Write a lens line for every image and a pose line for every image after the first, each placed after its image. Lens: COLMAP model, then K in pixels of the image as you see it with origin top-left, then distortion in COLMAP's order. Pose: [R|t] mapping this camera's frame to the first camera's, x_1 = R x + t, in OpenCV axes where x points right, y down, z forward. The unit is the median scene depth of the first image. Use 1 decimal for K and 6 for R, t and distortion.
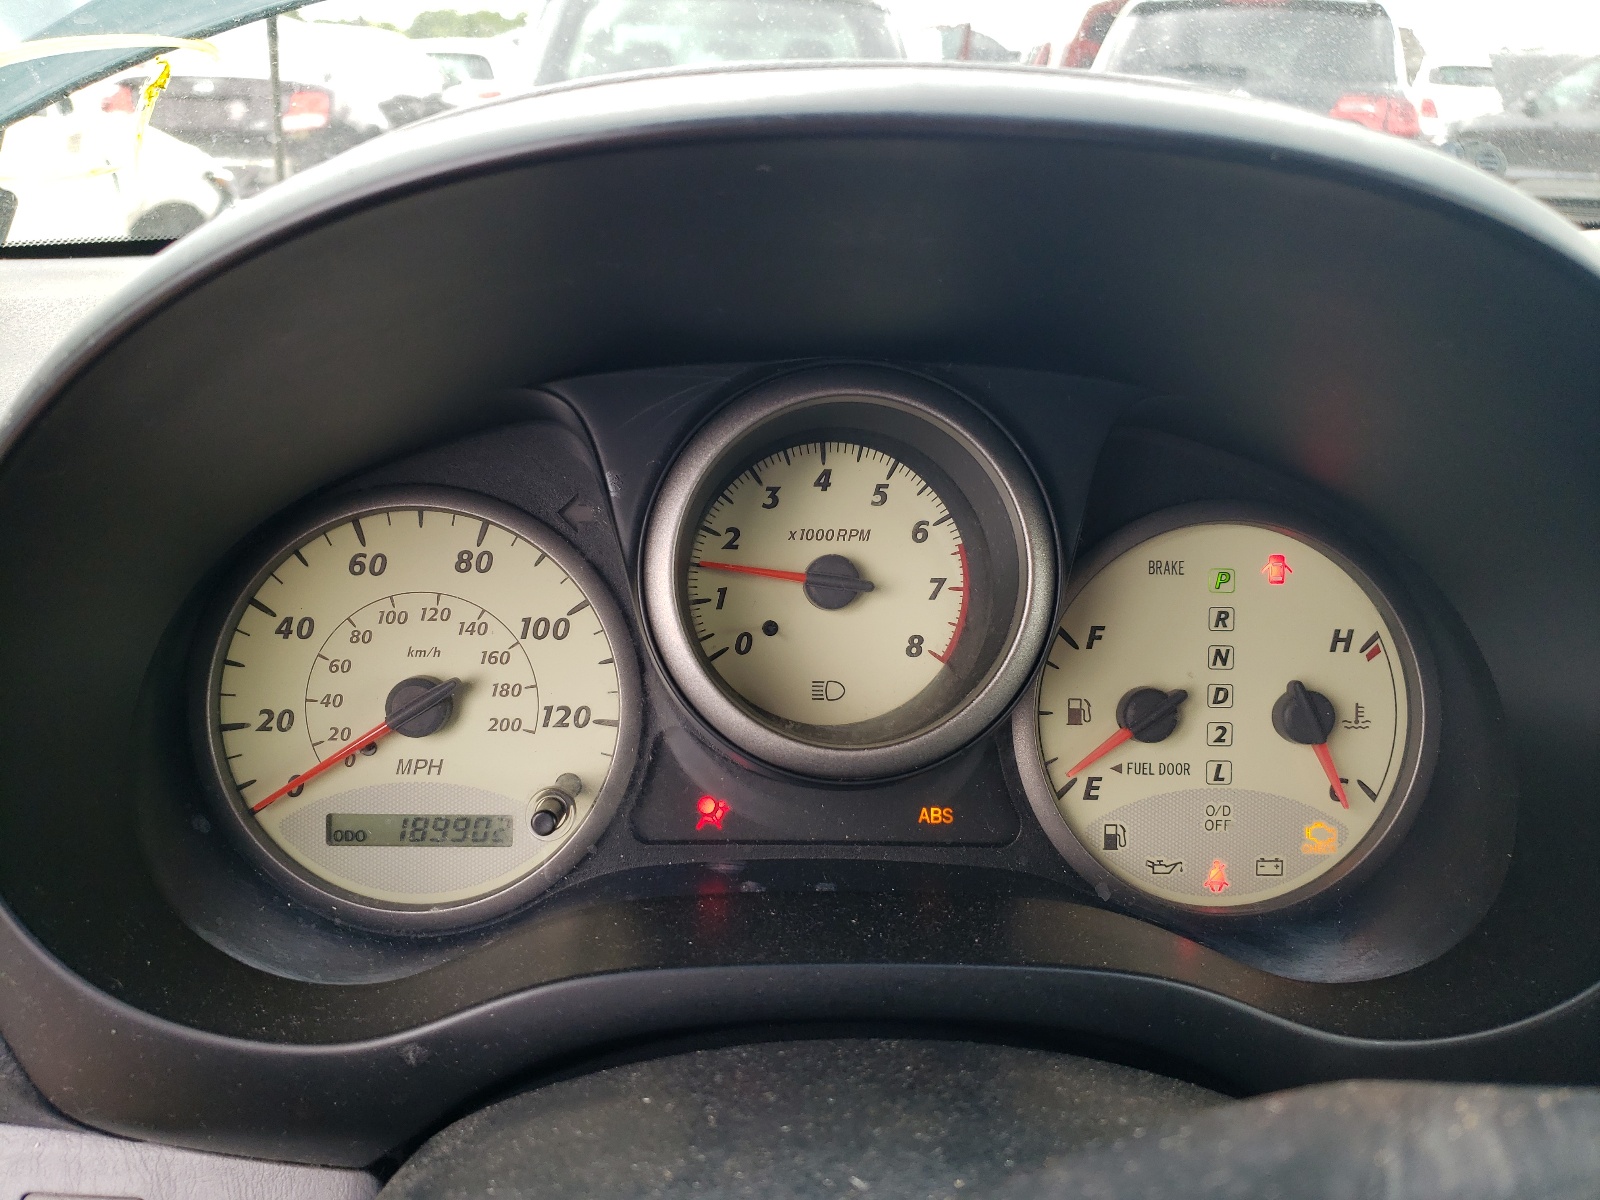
lens RADIAL K [[1217.5, 0, 798.8], [0, 1217.5, 599.8], [0, 0, 1]] dist [-0.007413, -0.001400]
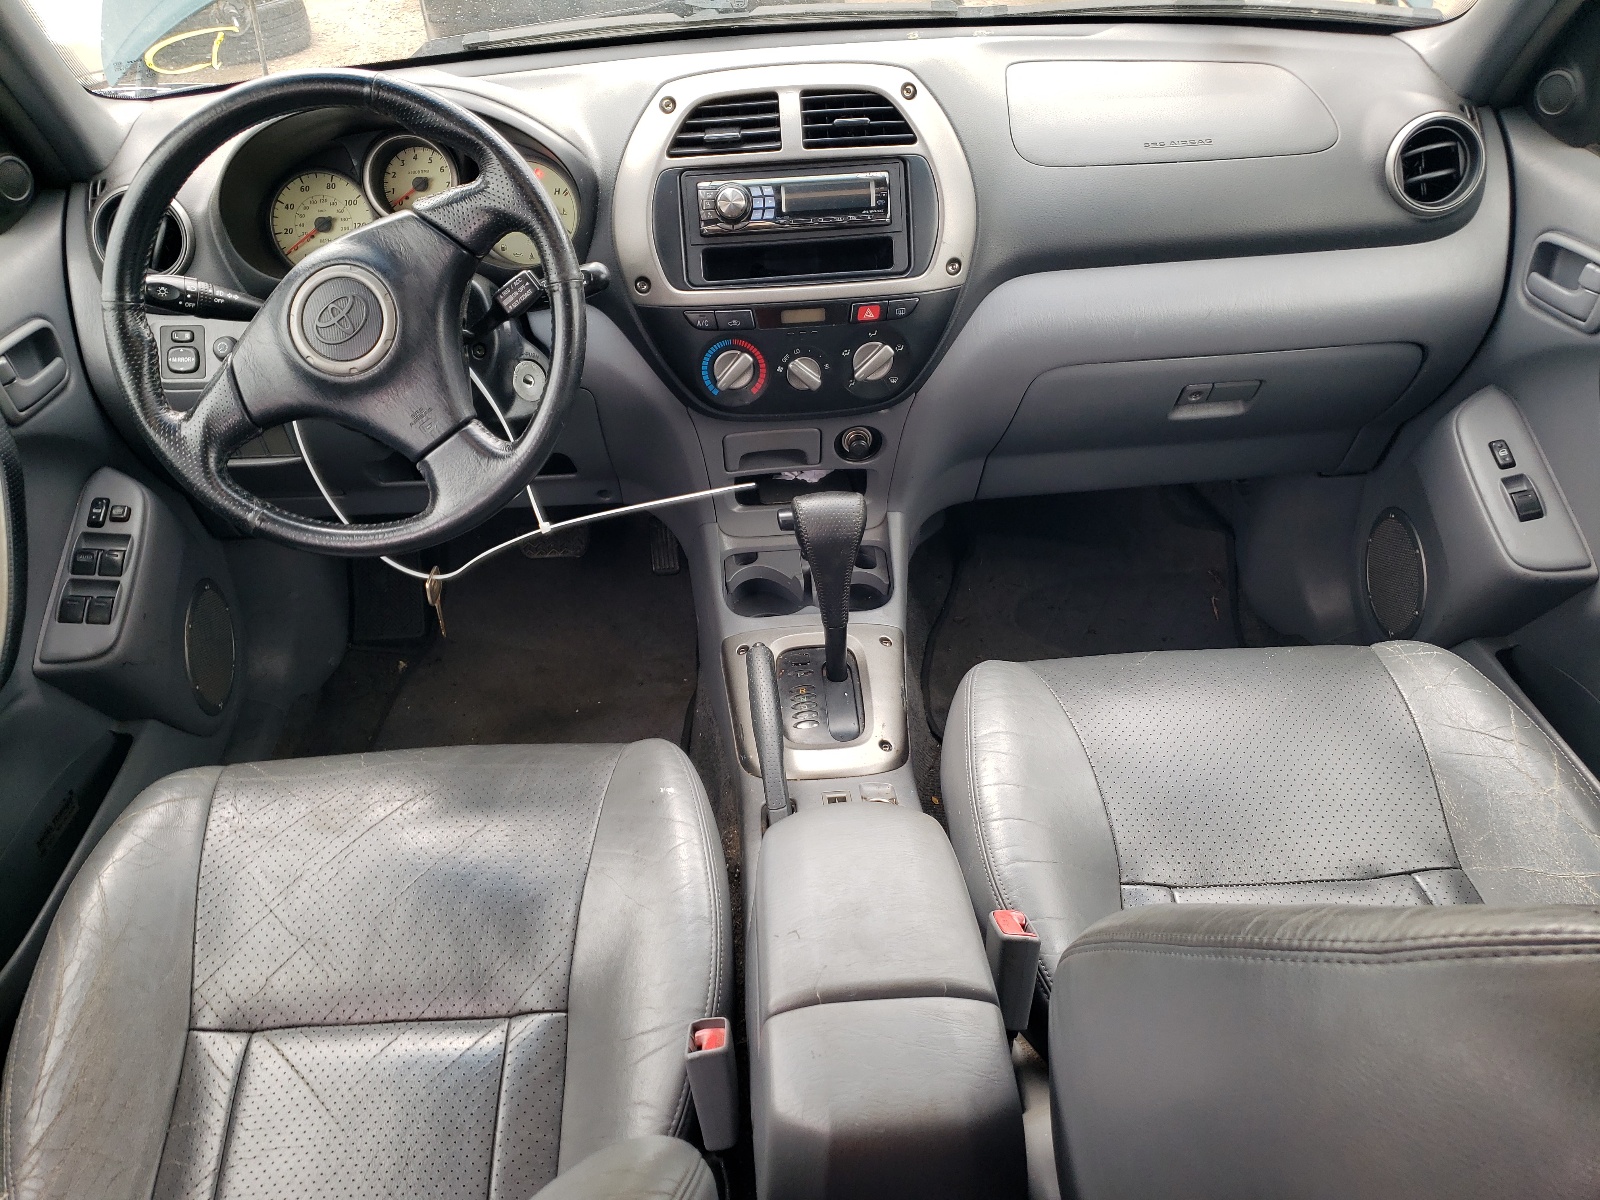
lens RADIAL K [[1217.5, 0, 800.9], [0, 1217.5, 598.7], [0, 0, 1]] dist [-0.007413, -0.001400]
pose [[0.997198, -0.054530, -0.051207, 1.383066], [0.066134, 0.962564, 0.262863, 0.322331], [0.034956, -0.265513, 0.963473, -3.098210]]
